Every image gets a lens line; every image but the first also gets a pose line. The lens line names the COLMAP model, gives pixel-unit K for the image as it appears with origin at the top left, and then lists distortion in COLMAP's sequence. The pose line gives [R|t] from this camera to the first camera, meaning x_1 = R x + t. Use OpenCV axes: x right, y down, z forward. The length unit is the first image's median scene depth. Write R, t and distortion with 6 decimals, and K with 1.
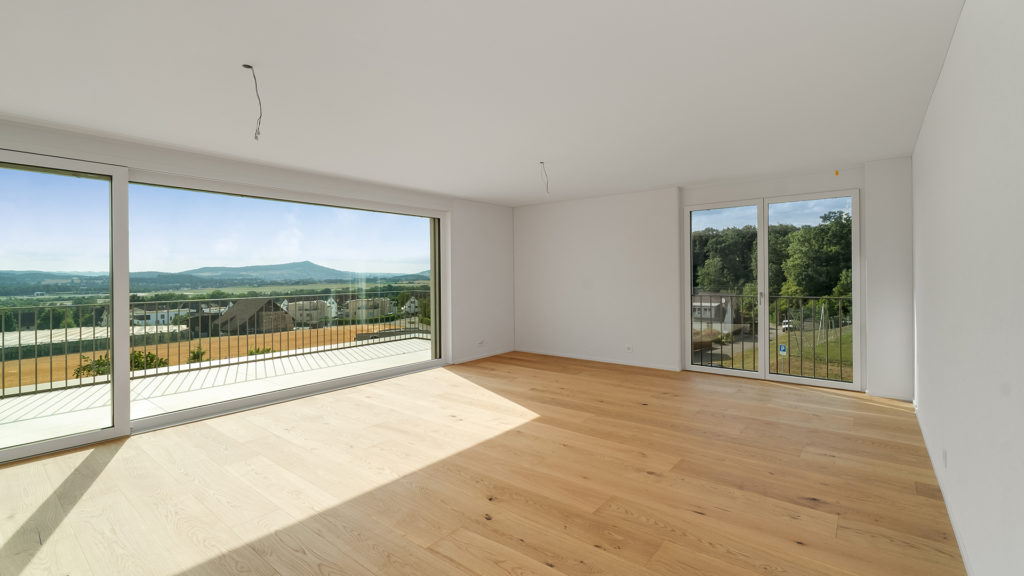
lens RADIAL K [[454.6, 0, 495.5], [0, 454.6, 272.7], [0, 0, 1]] dist [0.001717, 0.000189]
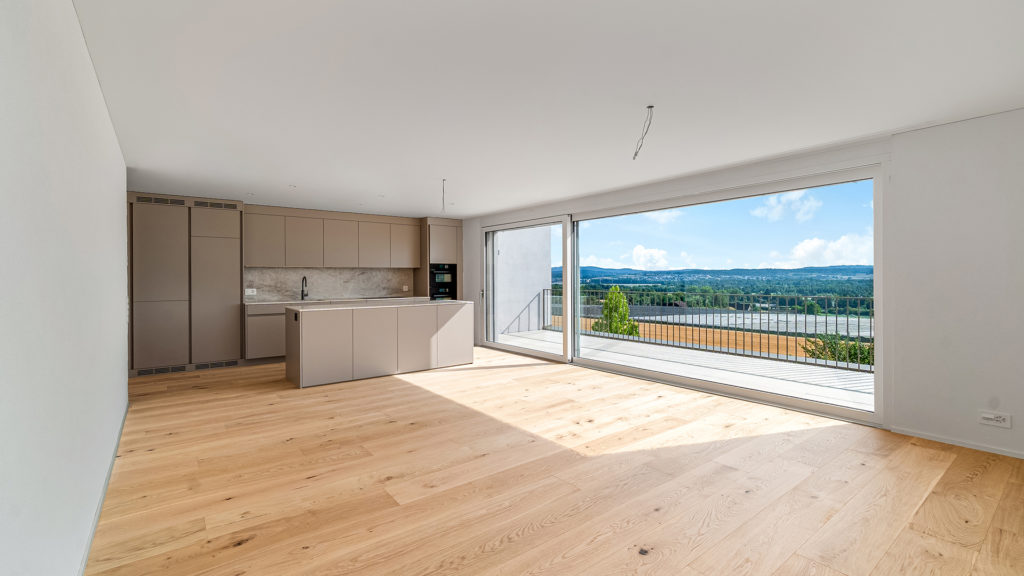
lens RADIAL K [[454.6, 0, 510.1], [0, 454.6, 282.0], [0, 0, 1]] dist [0.001717, 0.000189]
pose [[-0.228172, 0.017264, -0.973468, 1.024684], [0.019788, 0.999718, 0.013091, 0.007477], [0.973420, -0.016276, -0.228450, 1.237825]]
